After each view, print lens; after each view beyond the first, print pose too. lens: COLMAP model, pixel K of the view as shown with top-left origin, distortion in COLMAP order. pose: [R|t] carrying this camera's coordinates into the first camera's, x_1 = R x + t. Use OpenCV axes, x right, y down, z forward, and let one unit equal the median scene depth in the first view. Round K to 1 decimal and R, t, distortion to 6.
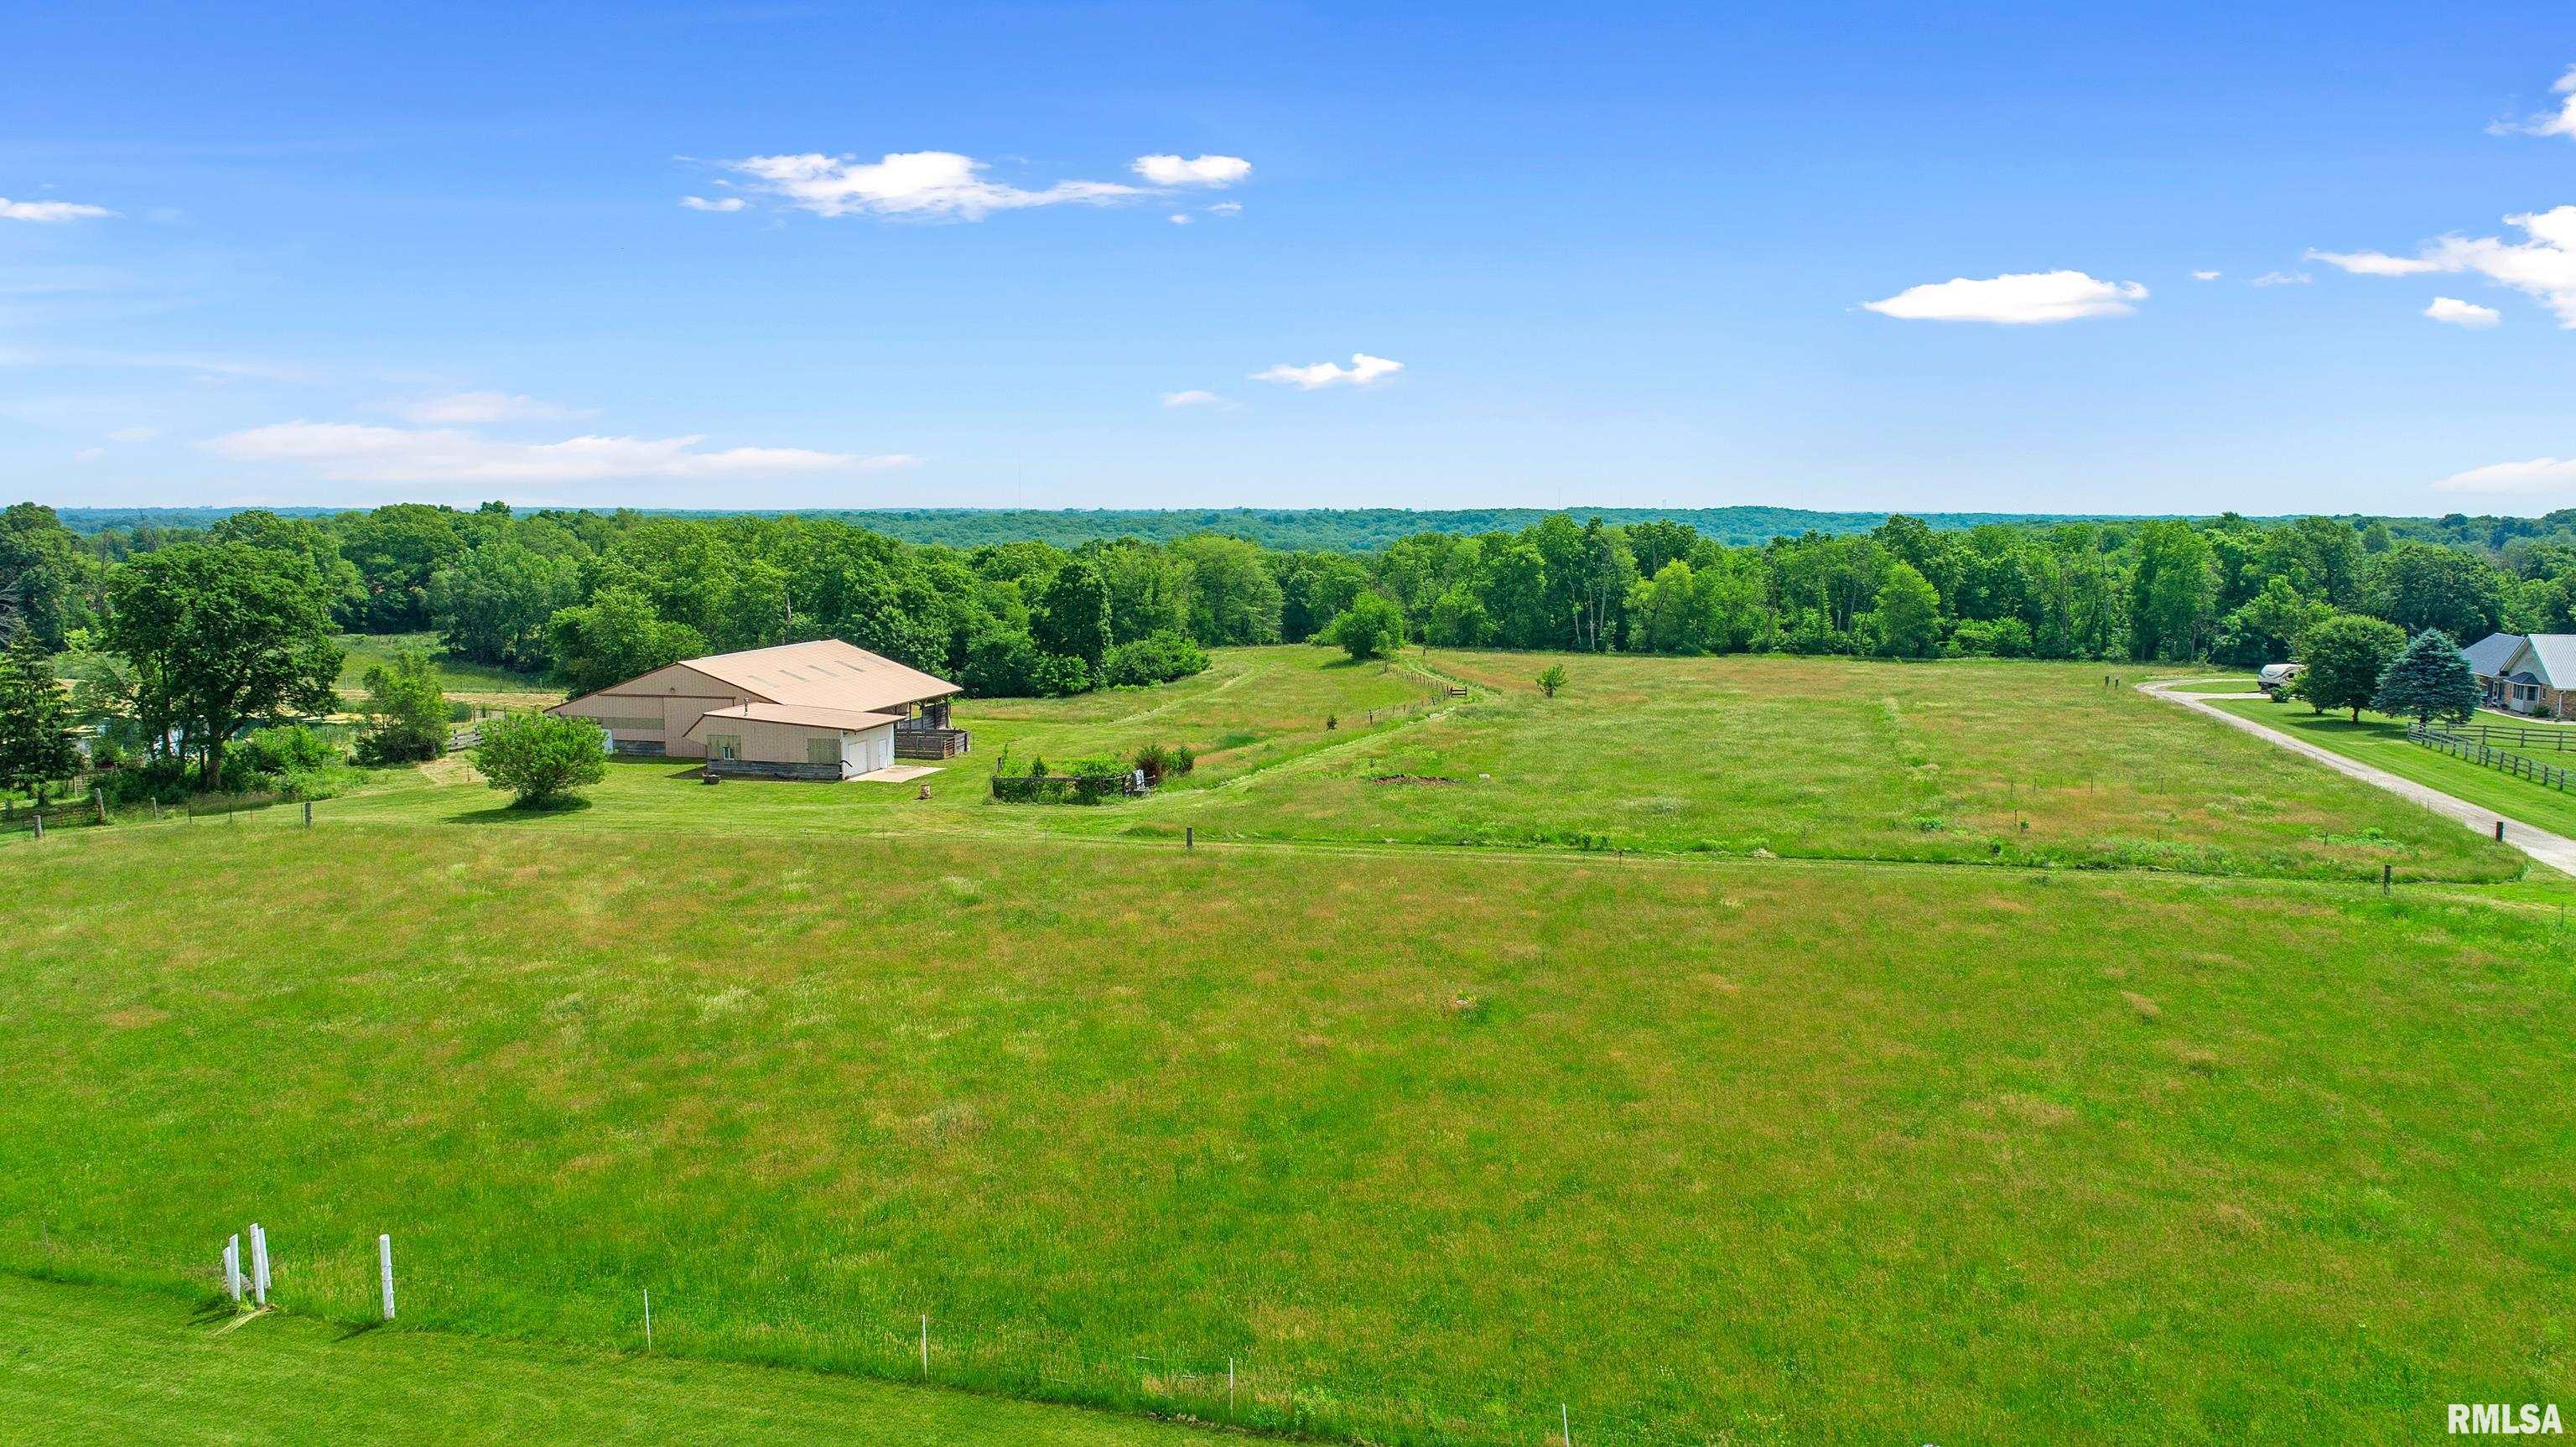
lens RADIAL K [[1795.2, 0, 1288.0], [0, 1795.2, 723.5], [0, 0, 1]] dist [0.013177, 0.005507]
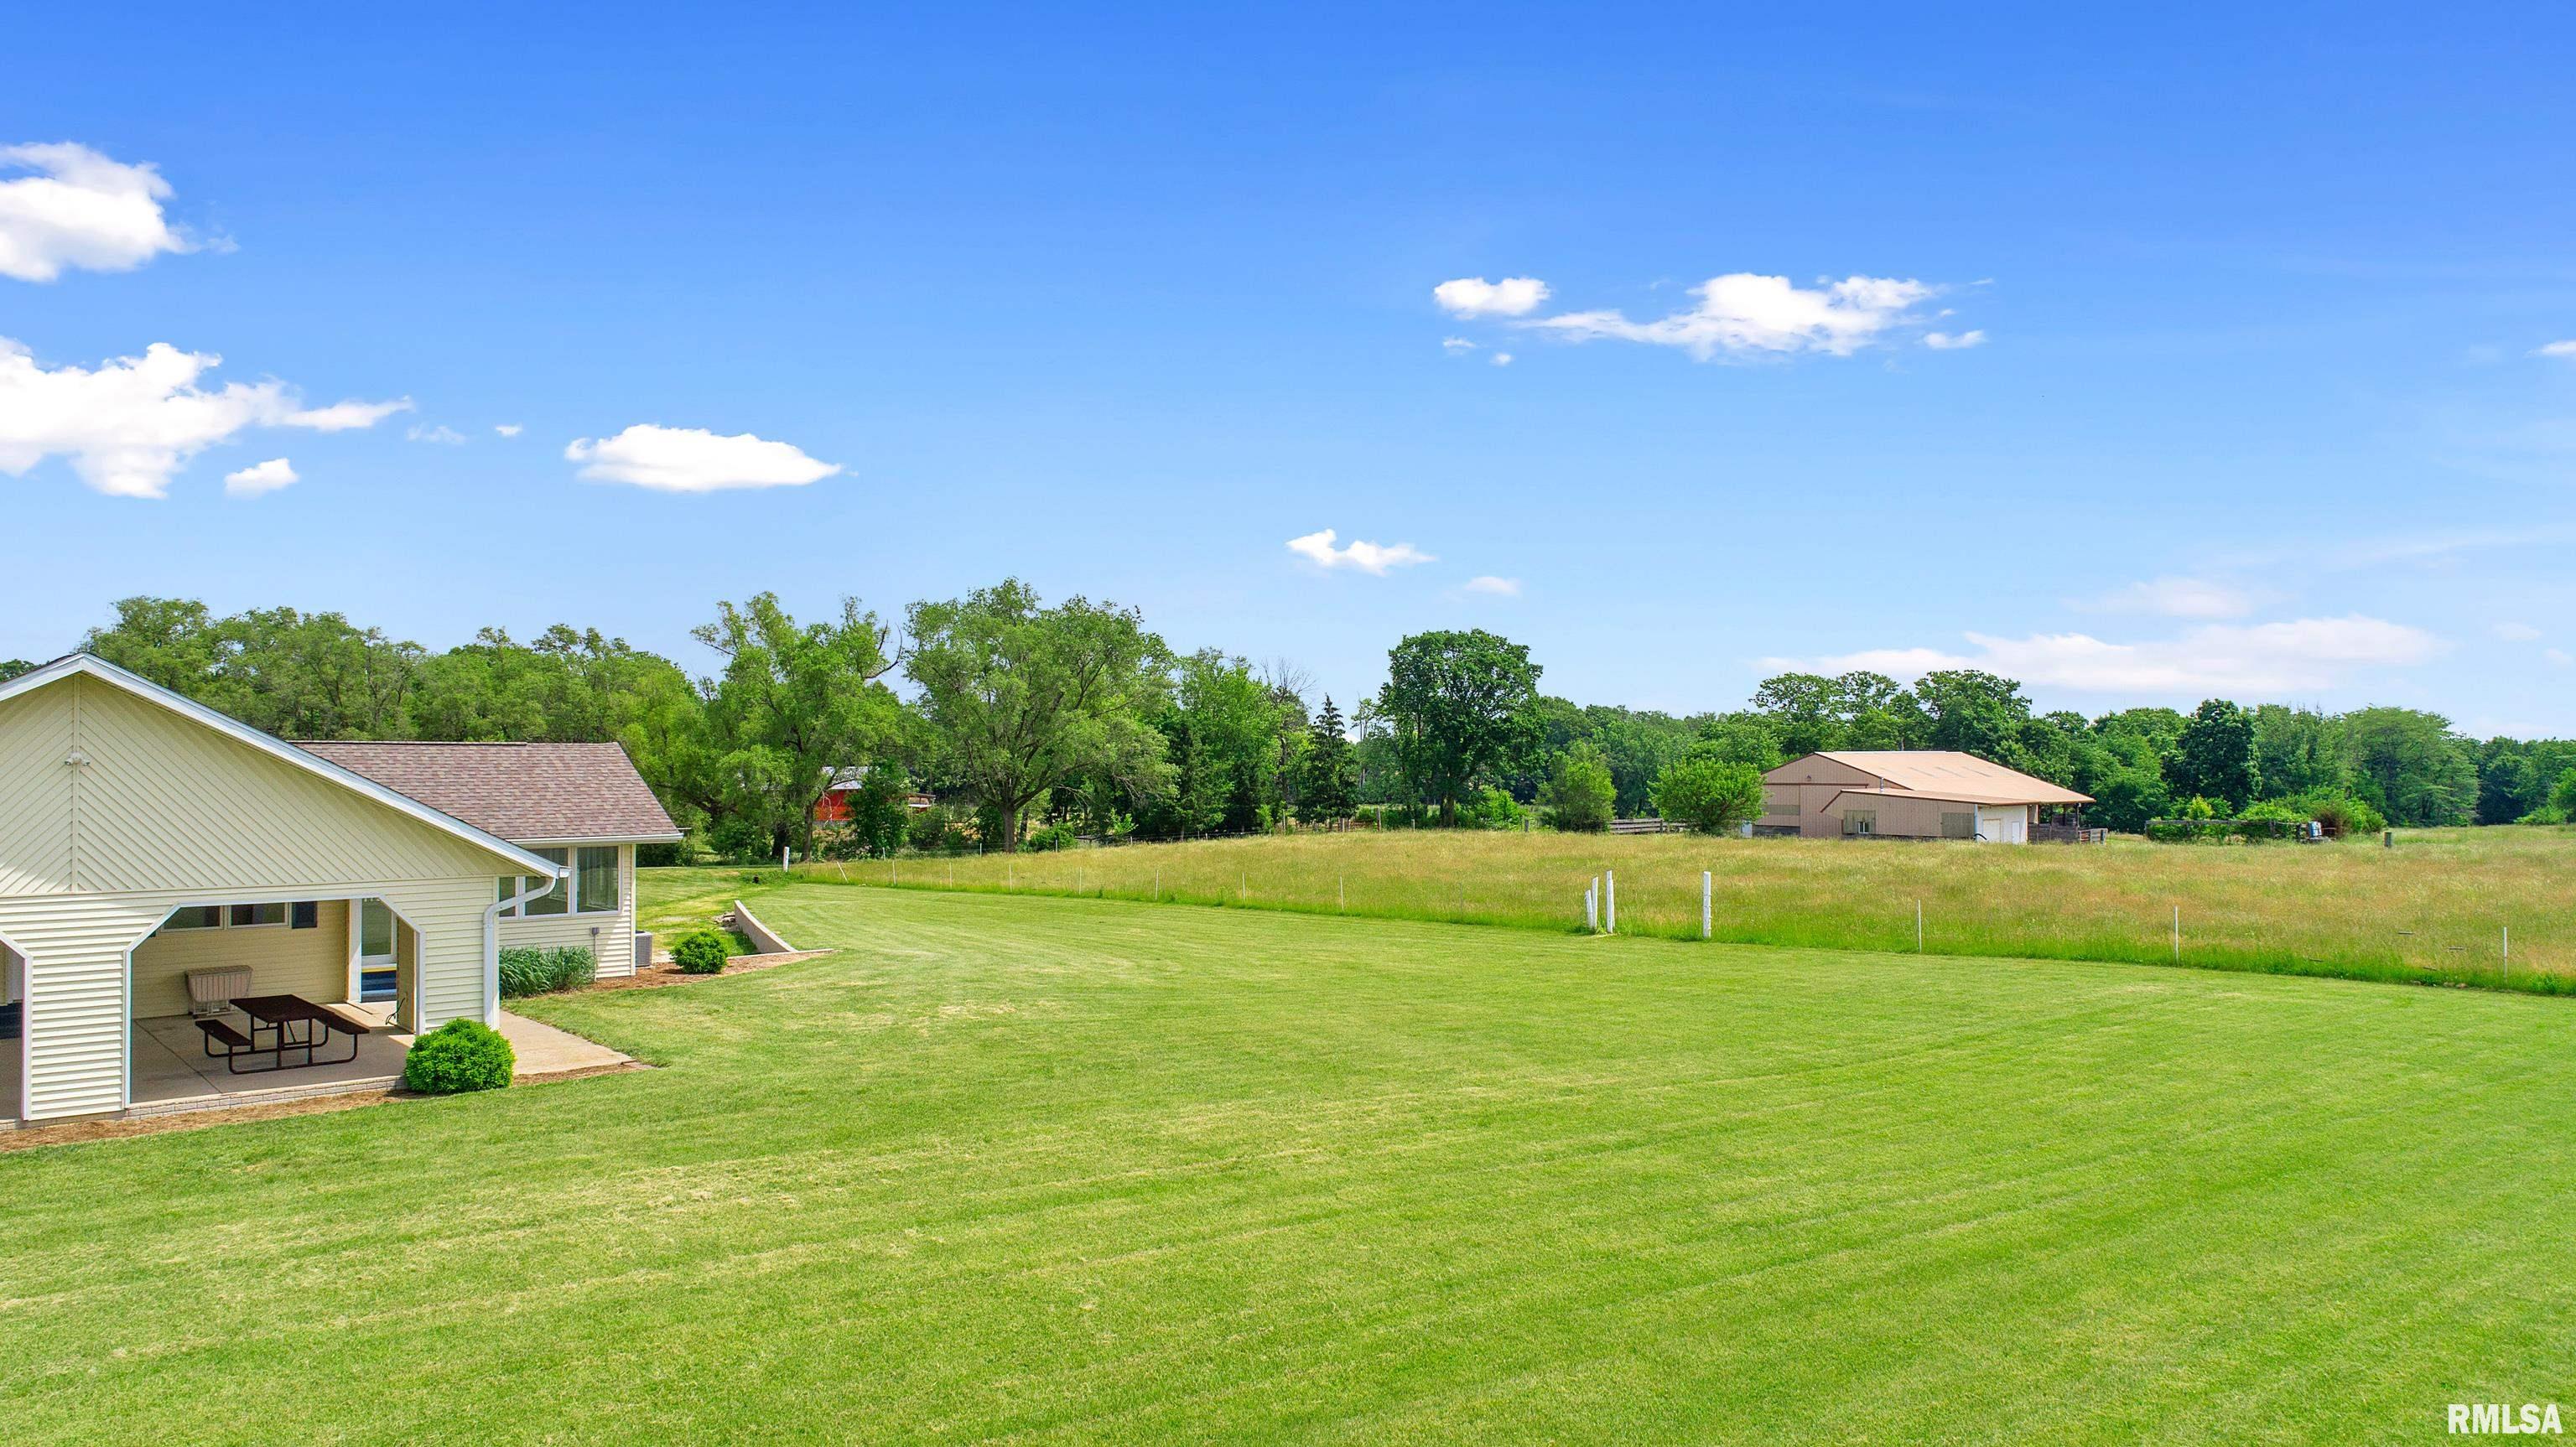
lens RADIAL K [[1795.2, 0, 1288.0], [0, 1795.2, 723.5], [0, 0, 1]] dist [0.013177, 0.005507]
pose [[0.835842, -0.008701, -0.548901, -0.007183], [-0.064721, 0.991339, -0.114268, 0.062859], [0.545142, 0.131036, 0.828040, -0.046515]]
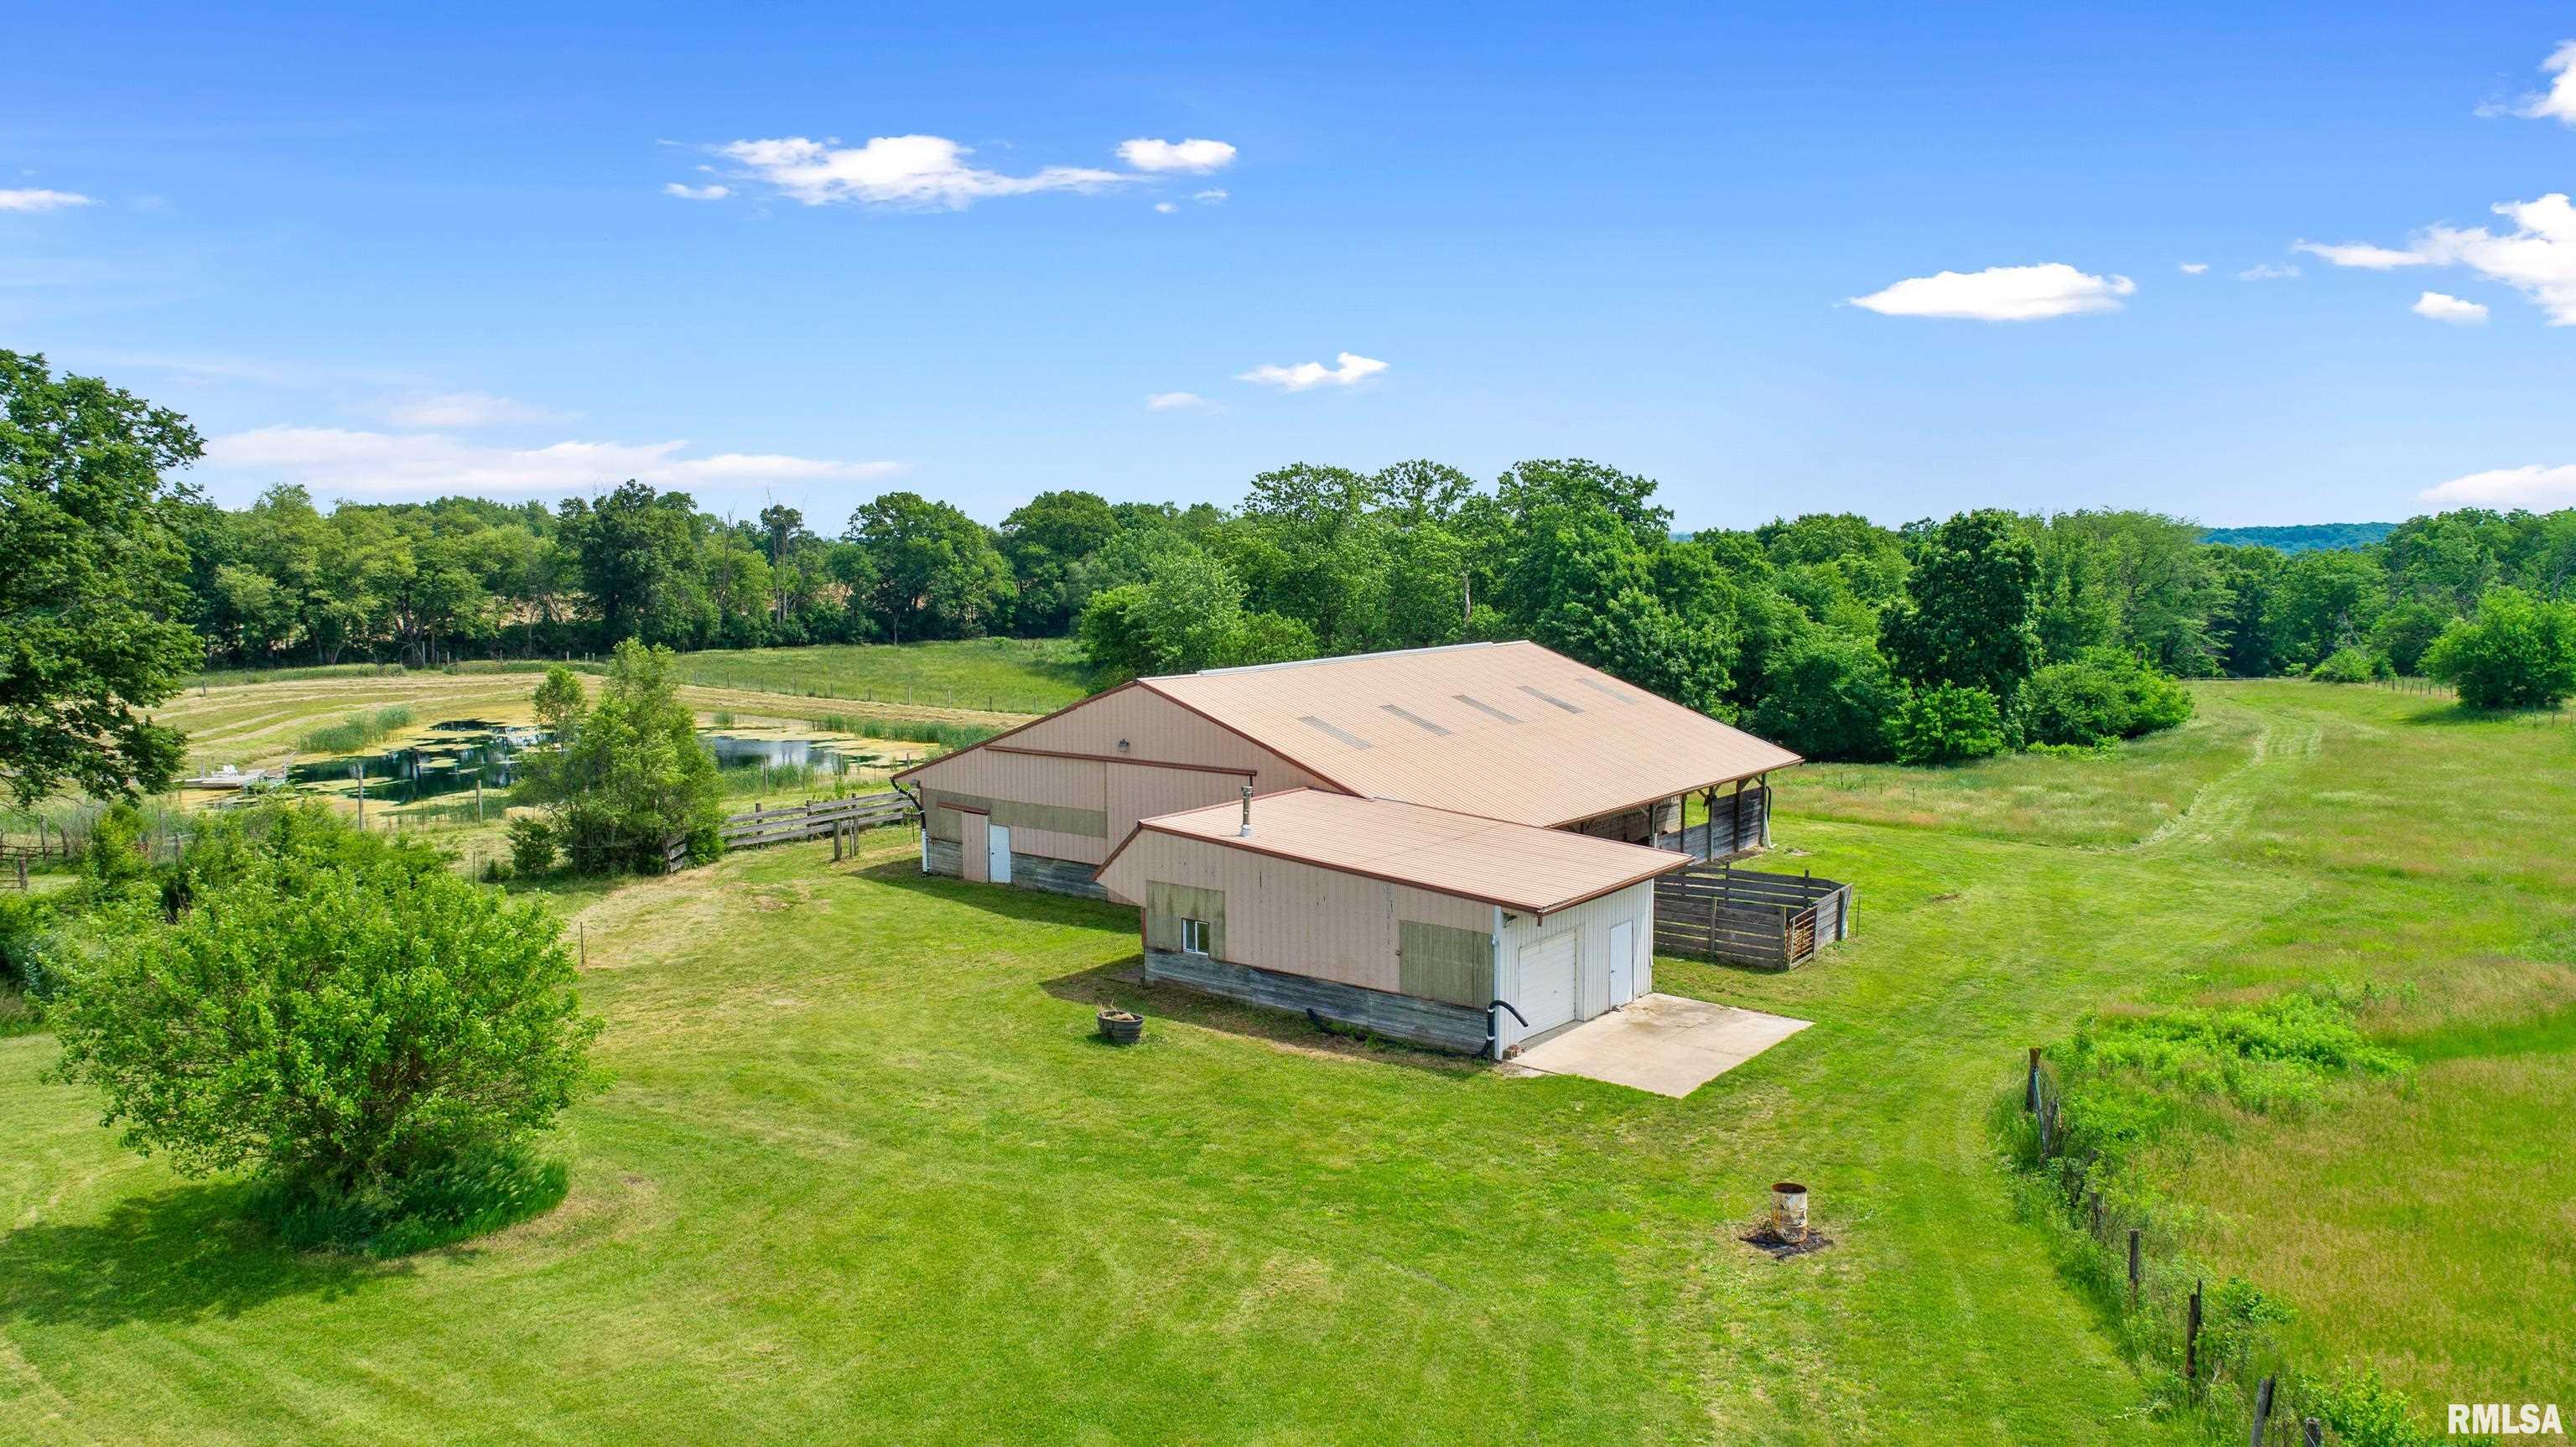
lens RADIAL K [[1795.2, 0, 1288.0], [0, 1795.2, 723.5], [0, 0, 1]] dist [0.013177, 0.005507]
pose [[0.921834, 0.037273, -0.385789, -0.100319], [-0.042548, 0.999081, -0.005142, -0.015823], [0.385243, 0.021154, 0.922573, 0.430478]]
